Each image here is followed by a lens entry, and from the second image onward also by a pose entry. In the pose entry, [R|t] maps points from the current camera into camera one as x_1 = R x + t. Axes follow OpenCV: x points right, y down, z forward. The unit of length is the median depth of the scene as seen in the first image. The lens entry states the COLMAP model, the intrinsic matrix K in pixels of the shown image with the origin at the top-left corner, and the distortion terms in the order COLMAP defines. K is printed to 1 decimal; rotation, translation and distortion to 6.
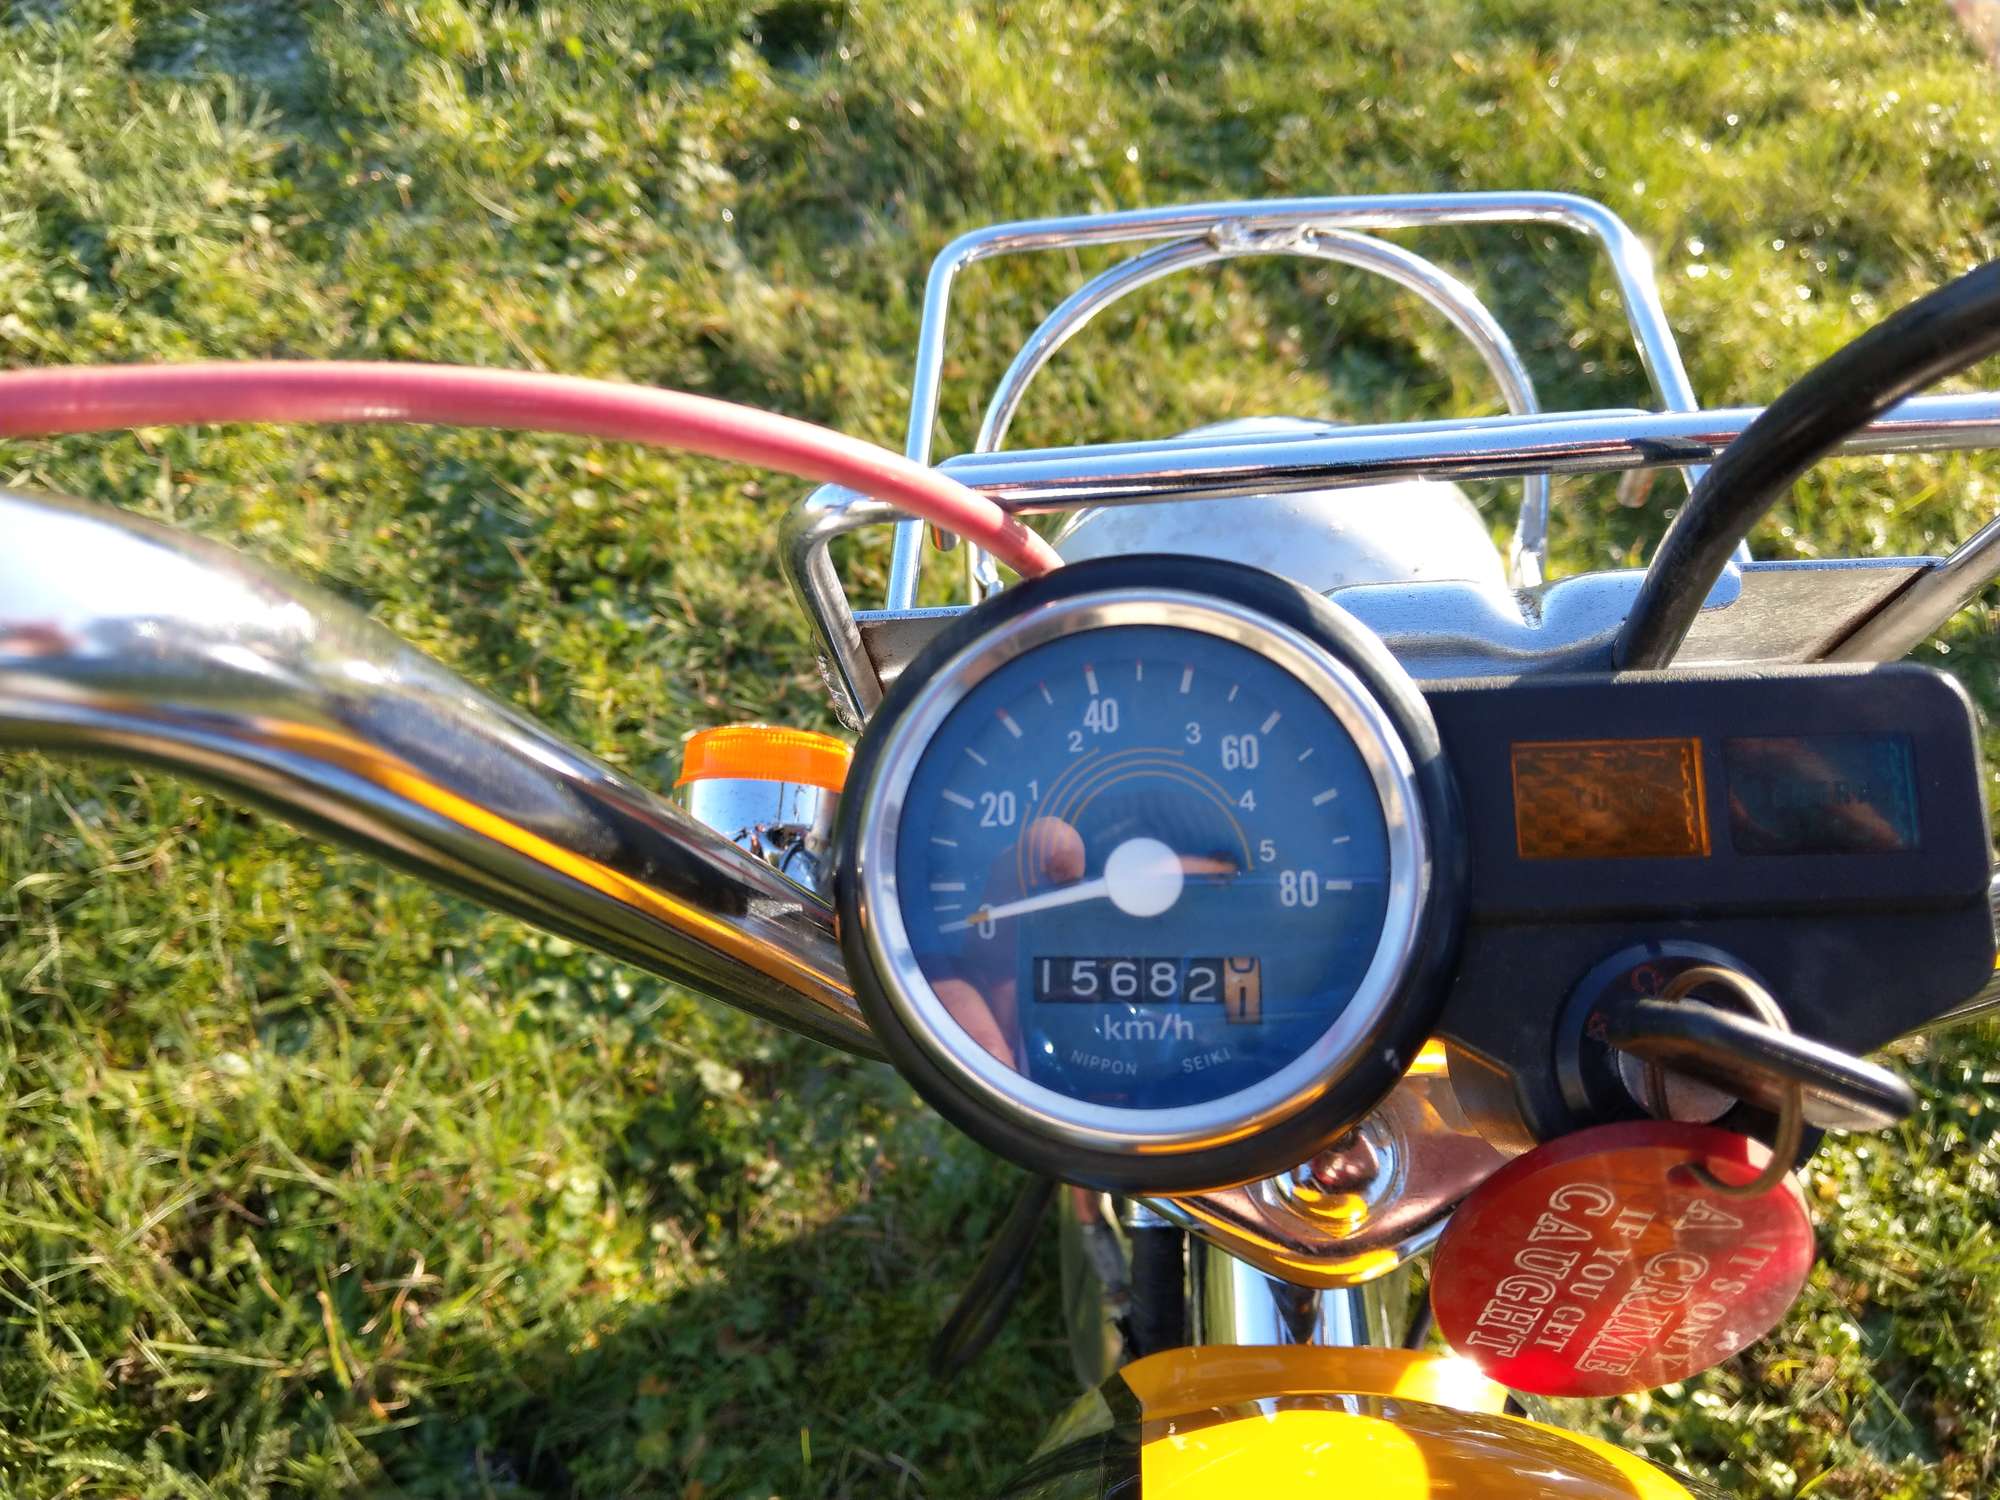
lens RADIAL K [[1730.2, 0, 948.9], [0, 1730.2, 673.5], [0, 0, 1]] dist [0.055878, -0.119579]
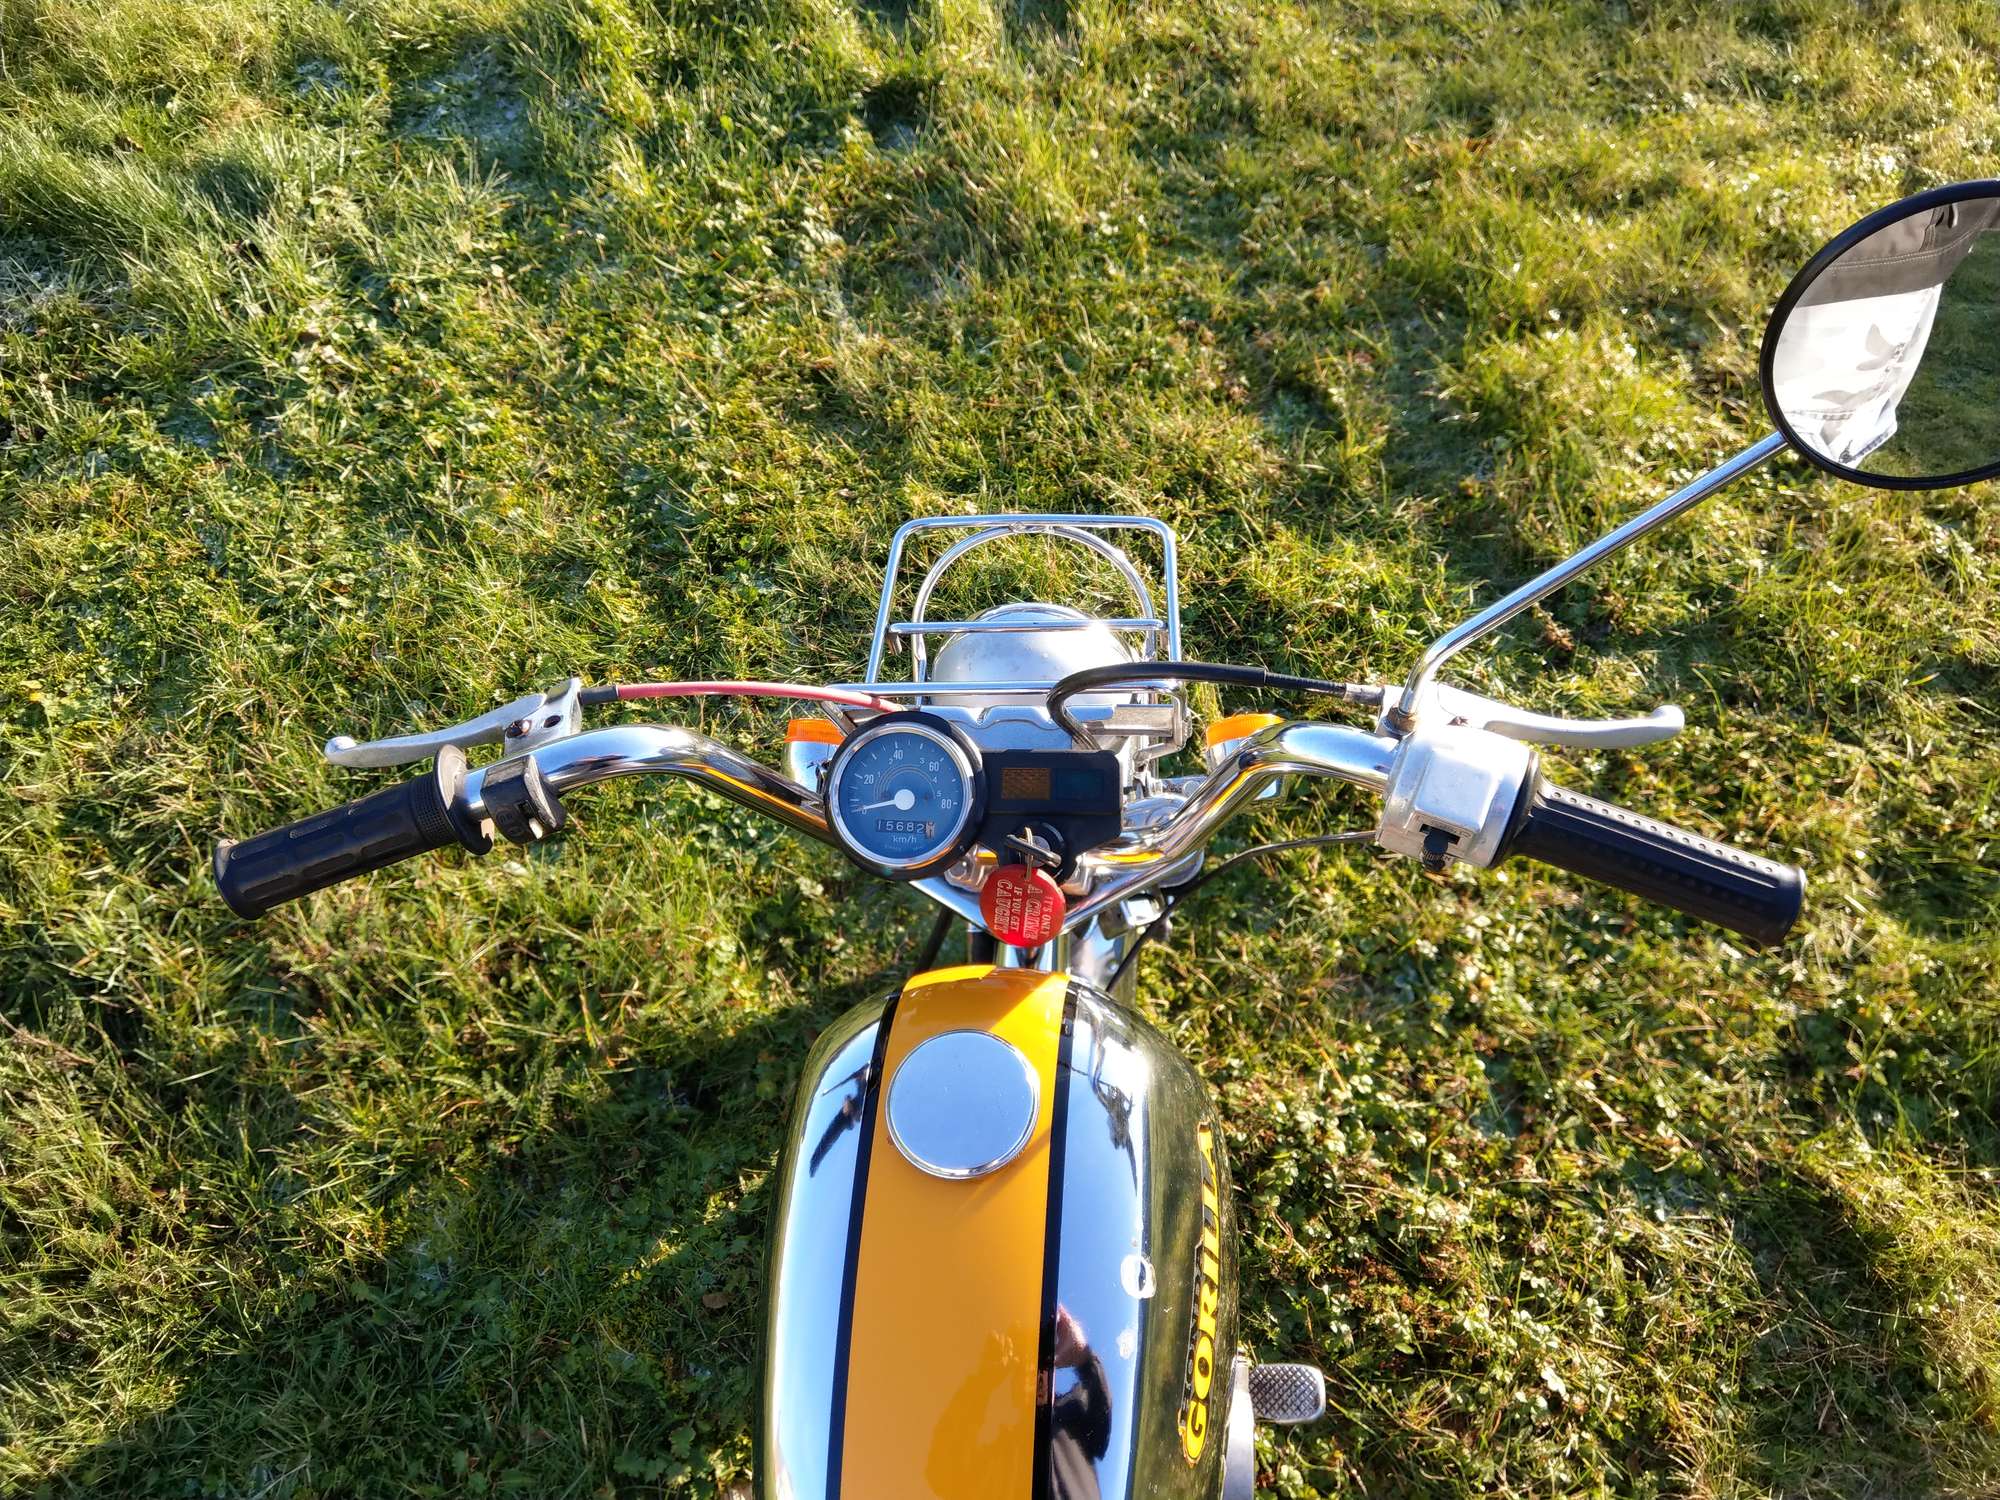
lens RADIAL K [[1669.7, 0, 1001.4], [0, 1669.7, 722.0], [0, 0, 1]] dist [0.054360, -0.084090]
pose [[0.998698, 0.036460, -0.035671, 0.074099], [-0.032354, 0.993449, 0.109600, -0.076028], [0.039433, -0.108303, 0.993336, -0.408302]]
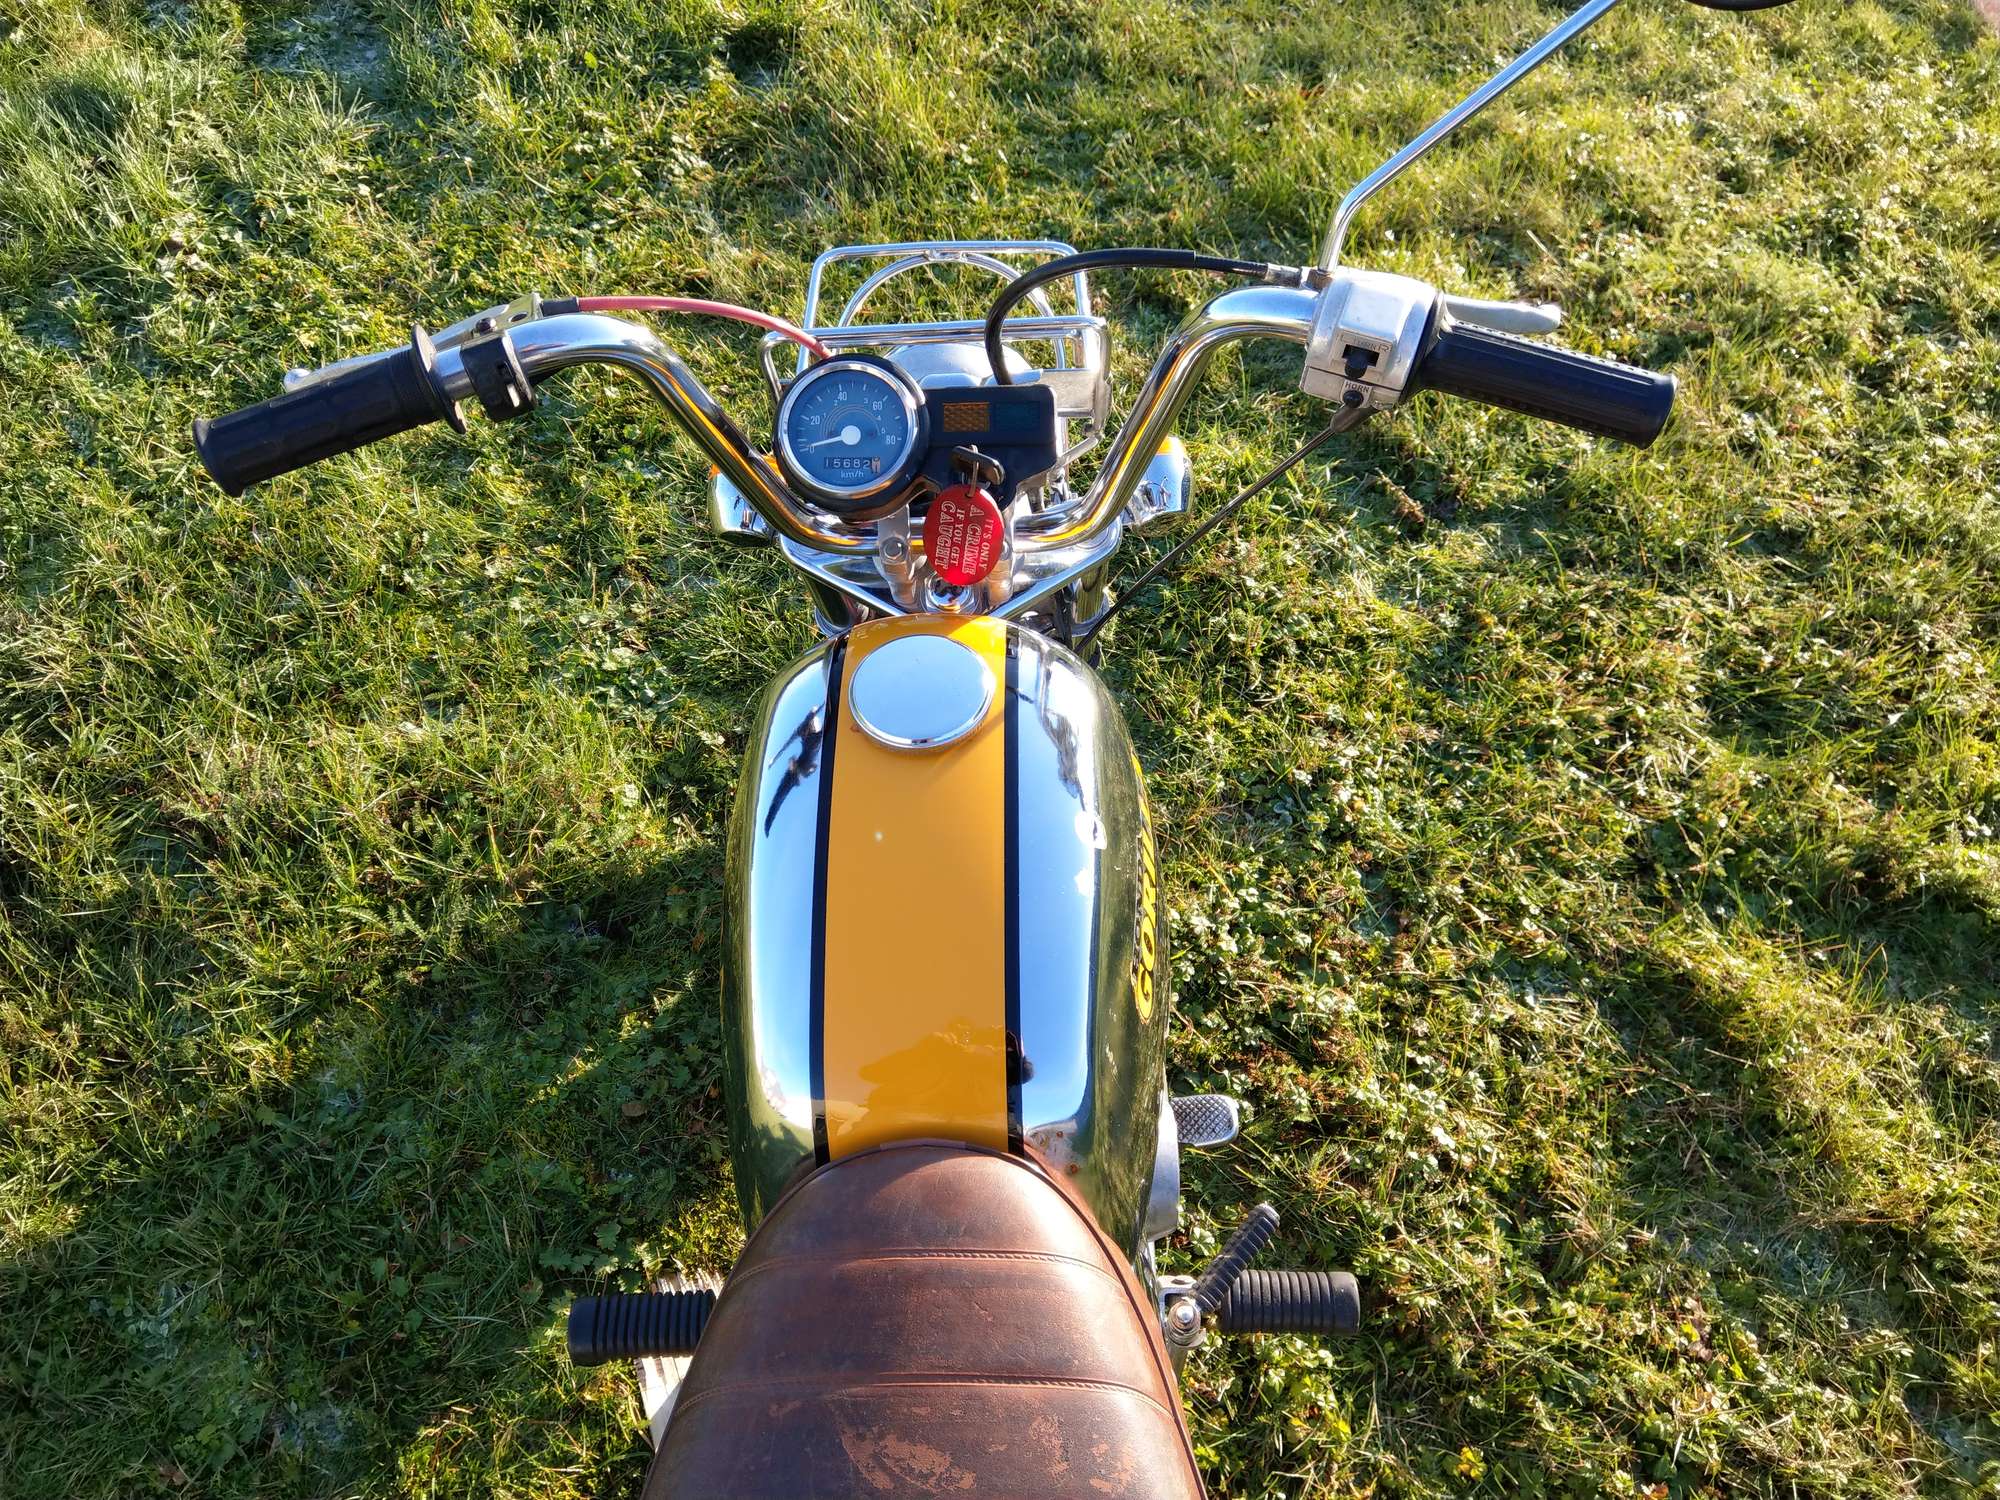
lens RADIAL K [[1669.7, 0, 1001.4], [0, 1669.7, 722.0], [0, 0, 1]] dist [0.054360, -0.084090]
pose [[0.998109, 0.009885, 0.060662, 0.037111], [-0.013736, 0.997894, 0.063400, 0.084726], [-0.059908, -0.064113, 0.996143, -0.462458]]
